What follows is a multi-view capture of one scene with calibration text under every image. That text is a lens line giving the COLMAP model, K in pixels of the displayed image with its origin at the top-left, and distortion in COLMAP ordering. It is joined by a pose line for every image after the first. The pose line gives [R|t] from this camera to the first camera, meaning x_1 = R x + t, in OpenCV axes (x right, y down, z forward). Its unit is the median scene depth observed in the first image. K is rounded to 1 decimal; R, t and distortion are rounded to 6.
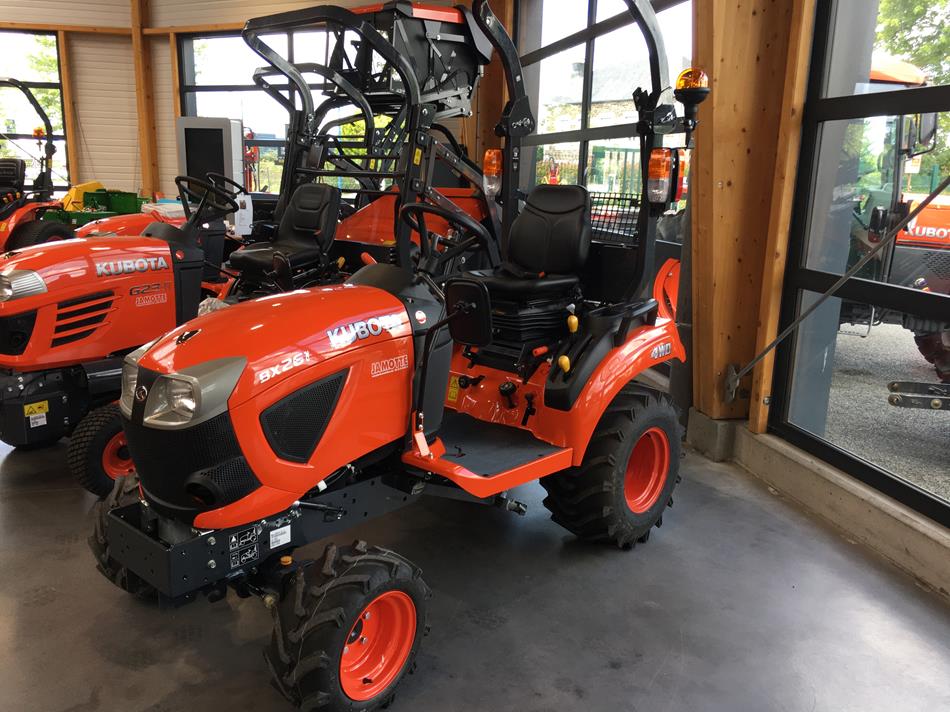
lens RADIAL K [[820.1, 0, 475.0], [0, 820.1, 356.0], [0, 0, 1]] dist [0.015868, -0.006940]
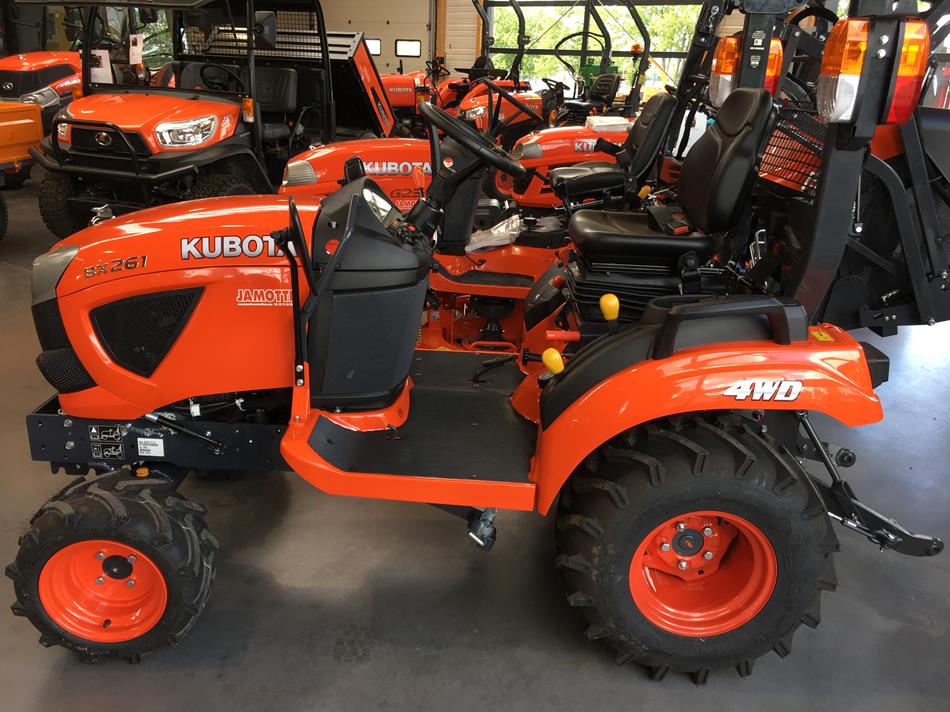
lens RADIAL K [[820.1, 0, 475.0], [0, 820.1, 356.0], [0, 0, 1]] dist [0.015868, -0.006940]
pose [[0.648364, 0.249930, -0.719137, 0.642051], [-0.191565, 0.967746, 0.163620, -0.106507], [0.736835, 0.031676, 0.675330, 0.605994]]
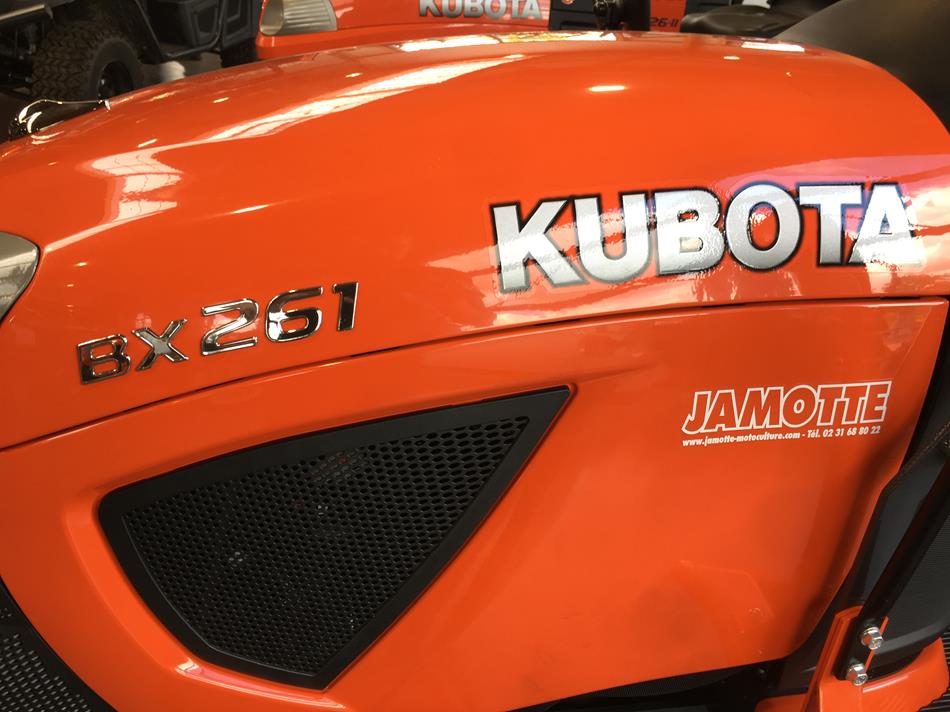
lens RADIAL K [[820.1, 0, 475.0], [0, 820.1, 356.0], [0, 0, 1]] dist [0.015868, -0.006940]
pose [[0.779306, 0.313649, -0.542500, -0.053574], [-0.192755, 0.943732, 0.268729, -0.047239], [0.596261, -0.104853, 0.795913, 0.777463]]
